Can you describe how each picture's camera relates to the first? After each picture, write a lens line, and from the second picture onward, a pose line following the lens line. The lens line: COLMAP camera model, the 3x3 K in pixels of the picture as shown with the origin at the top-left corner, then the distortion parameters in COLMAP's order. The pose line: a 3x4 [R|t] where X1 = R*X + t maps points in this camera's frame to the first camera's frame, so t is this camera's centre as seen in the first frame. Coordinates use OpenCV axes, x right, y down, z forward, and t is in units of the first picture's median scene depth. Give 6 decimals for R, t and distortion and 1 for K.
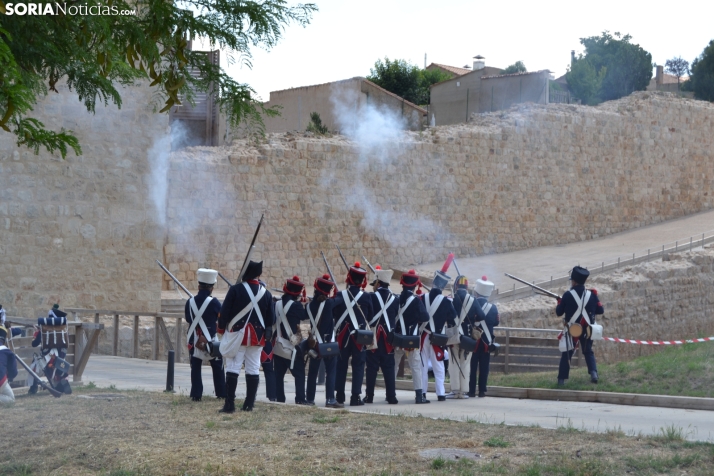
lens RADIAL K [[1268.7, 0, 357.0], [0, 1268.7, 238.0], [0, 0, 1]] dist [-0.055942, -0.077143]
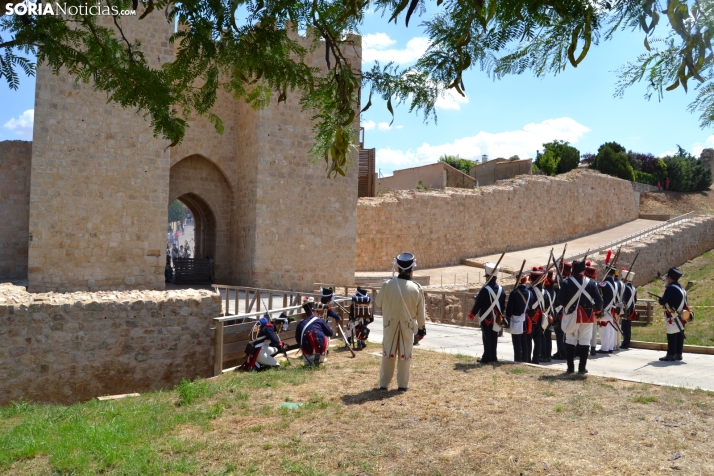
lens RADIAL K [[570.0, 0, 357.0], [0, 570.0, 238.0], [0, 0, 1]] dist [-0.081591, 0.015053]
pose [[0.996487, -0.008463, -0.083320, -0.053760], [0.007456, 0.999895, -0.012388, 0.000902], [0.083416, 0.011723, 0.996446, 0.105149]]
